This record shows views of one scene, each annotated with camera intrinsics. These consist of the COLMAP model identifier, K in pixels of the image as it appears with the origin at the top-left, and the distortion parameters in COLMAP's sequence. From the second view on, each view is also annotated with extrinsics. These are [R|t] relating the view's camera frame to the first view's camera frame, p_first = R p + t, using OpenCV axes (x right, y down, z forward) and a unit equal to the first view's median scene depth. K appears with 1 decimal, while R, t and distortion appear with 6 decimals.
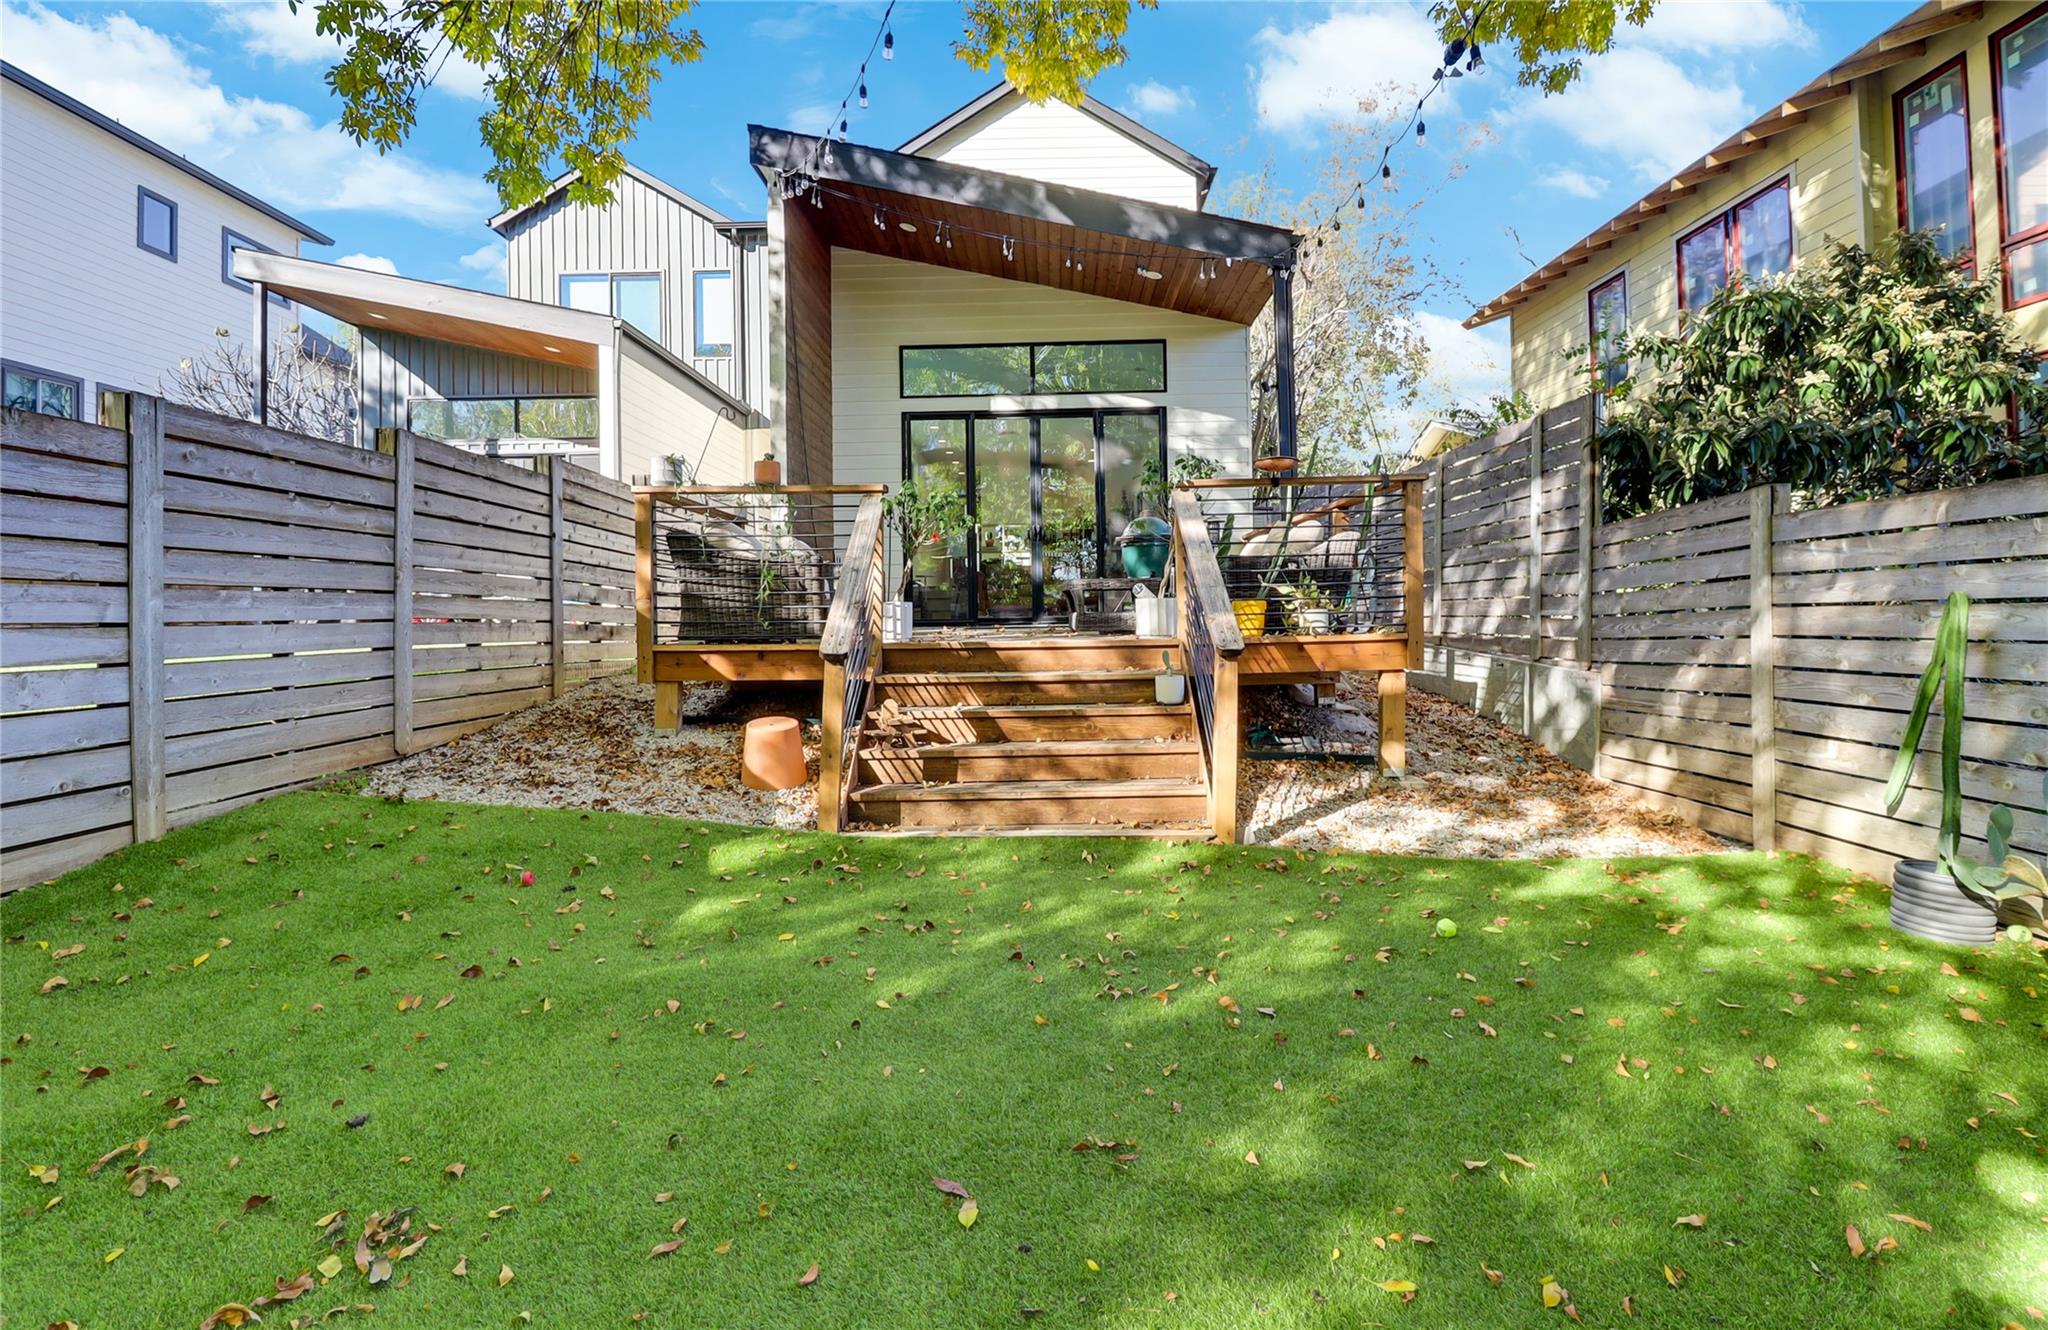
lens RADIAL K [[979.5, 0, 1021.7], [0, 979.5, 623.8], [0, 0, 1]] dist [-0.013997, -0.002795]
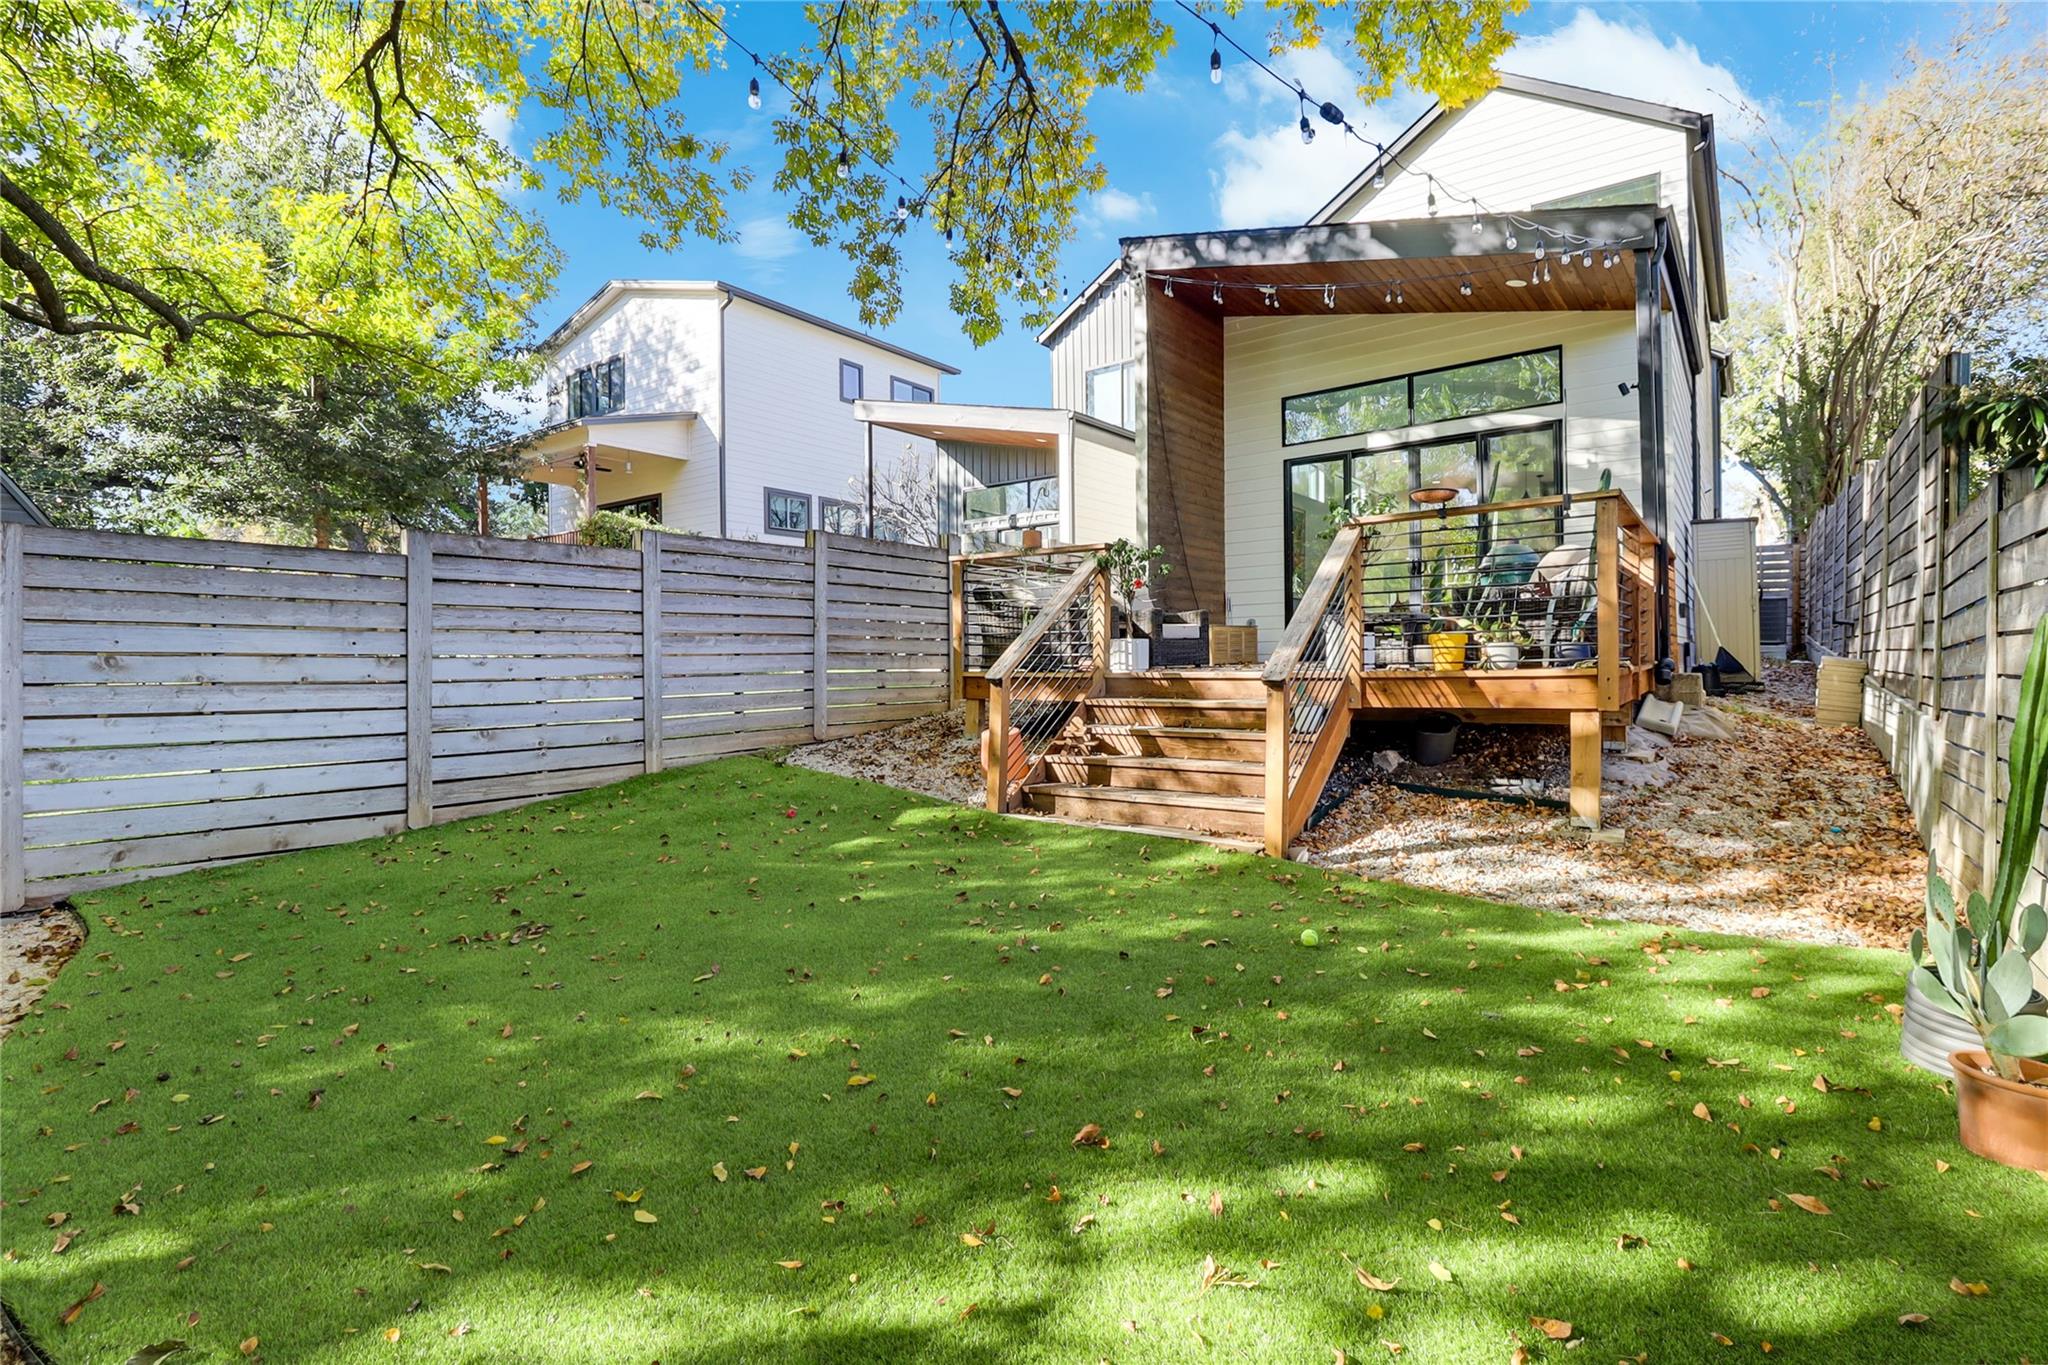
lens RADIAL K [[968.6, 0, 1022.8], [0, 968.6, 673.2], [0, 0, 1]] dist [-0.009548, -0.007839]
pose [[0.794446, 0.012156, -0.607213, 0.532231], [-0.003928, 0.999882, 0.014878, 0.003166], [0.607322, -0.009435, 0.794400, -0.023845]]
